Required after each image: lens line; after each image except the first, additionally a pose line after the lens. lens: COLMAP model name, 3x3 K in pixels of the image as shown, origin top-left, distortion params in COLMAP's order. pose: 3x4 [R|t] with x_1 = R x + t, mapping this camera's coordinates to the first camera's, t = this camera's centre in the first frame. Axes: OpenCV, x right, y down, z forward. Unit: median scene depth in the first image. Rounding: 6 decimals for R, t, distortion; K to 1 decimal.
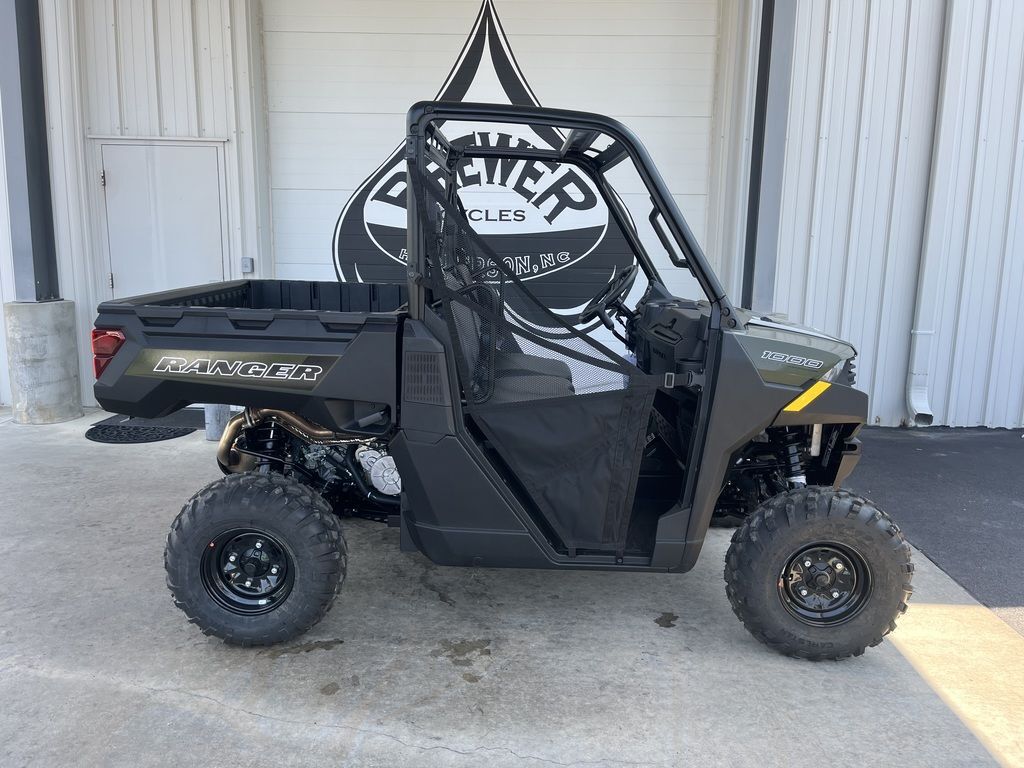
lens RADIAL K [[743.7, 0, 511.2], [0, 743.7, 385.5], [0, 0, 1]] dist [0.054122, -0.069347]
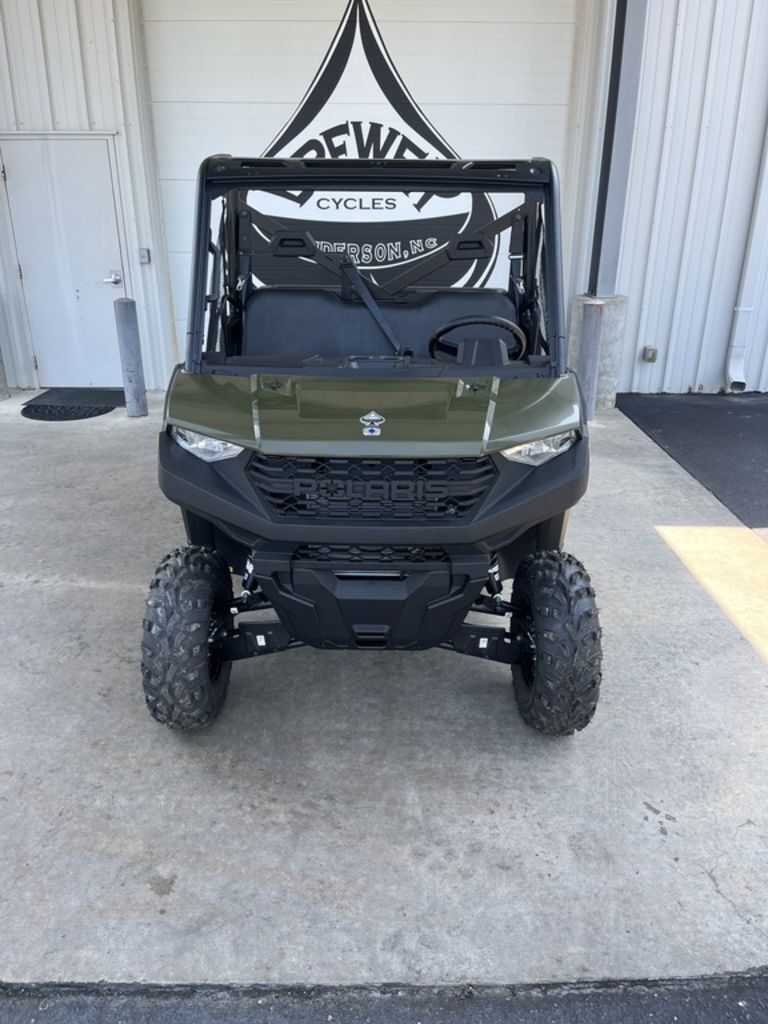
lens RADIAL K [[743.7, 0, 389.5], [0, 743.7, 508.5], [0, 0, 1]] dist [0.054122, -0.069347]
pose [[0.999292, -0.022944, 0.029833, -0.035662], [0.016324, 0.978474, 0.205725, -0.018721], [-0.033911, -0.205092, 0.978155, -0.170315]]
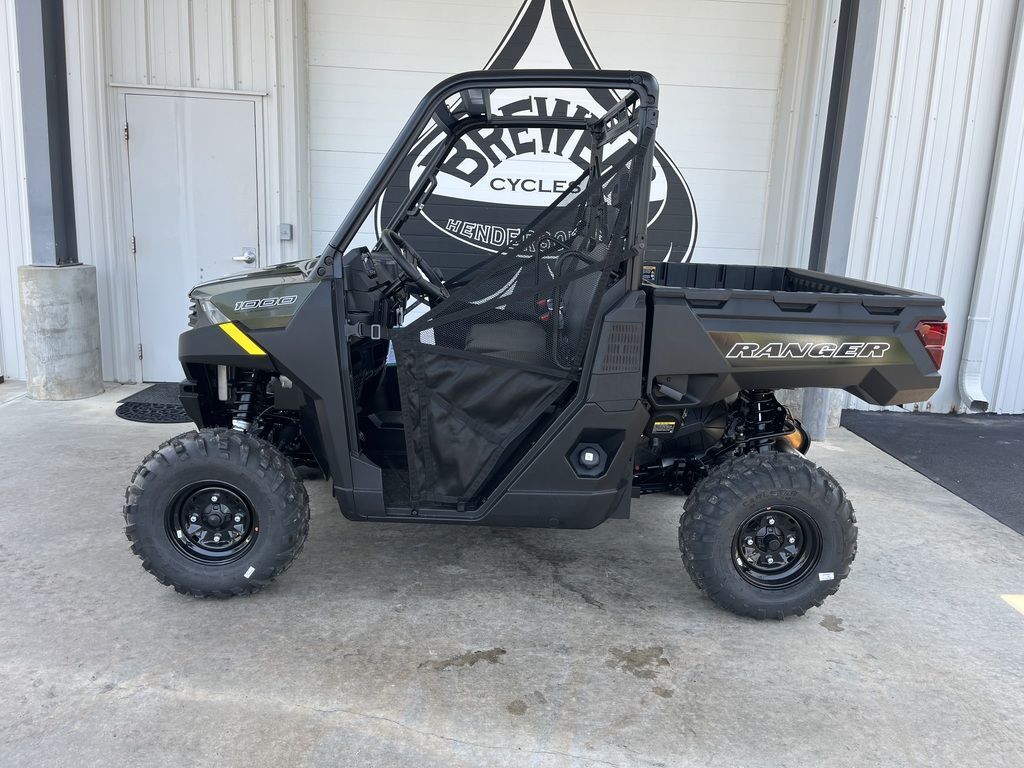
lens RADIAL K [[743.7, 0, 516.7], [0, 743.7, 388.7], [0, 0, 1]] dist [0.054122, -0.069347]
pose [[0.997499, 0.013339, 0.069406, -0.133330], [-0.015998, 0.999154, 0.037891, -0.006400], [-0.068842, -0.038907, 0.996869, 0.047894]]
